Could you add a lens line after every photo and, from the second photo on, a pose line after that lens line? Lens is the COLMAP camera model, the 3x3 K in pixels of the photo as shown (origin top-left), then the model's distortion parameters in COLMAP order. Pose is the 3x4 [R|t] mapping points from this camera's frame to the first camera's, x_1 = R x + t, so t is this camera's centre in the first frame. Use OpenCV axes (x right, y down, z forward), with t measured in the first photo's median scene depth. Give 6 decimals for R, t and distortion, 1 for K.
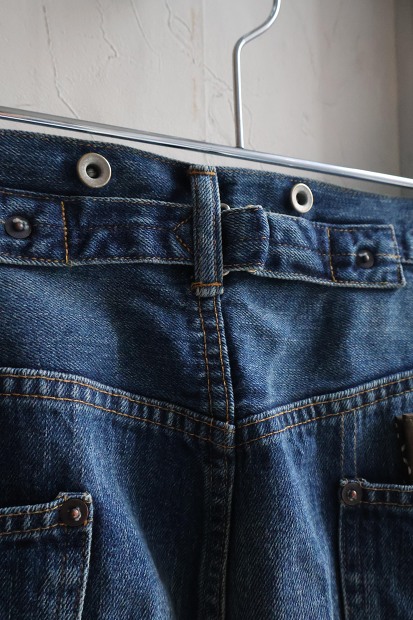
lens RADIAL K [[552.2, 0, 205.7], [0, 552.2, 310.6], [0, 0, 1]] dist [0.005943, -0.014344]
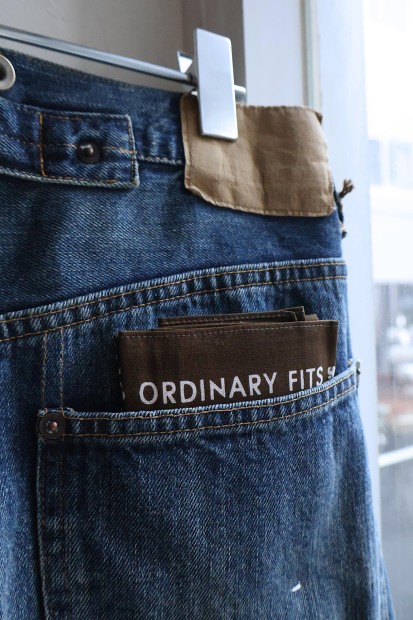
lens RADIAL K [[552.2, 0, 207.3], [0, 552.2, 308.5], [0, 0, 1]] dist [0.005943, -0.014344]
pose [[0.990790, -0.022681, 0.133495, 0.366007], [0.015619, 0.998435, 0.053706, 0.105852], [-0.134504, -0.051126, 0.989593, 0.138460]]
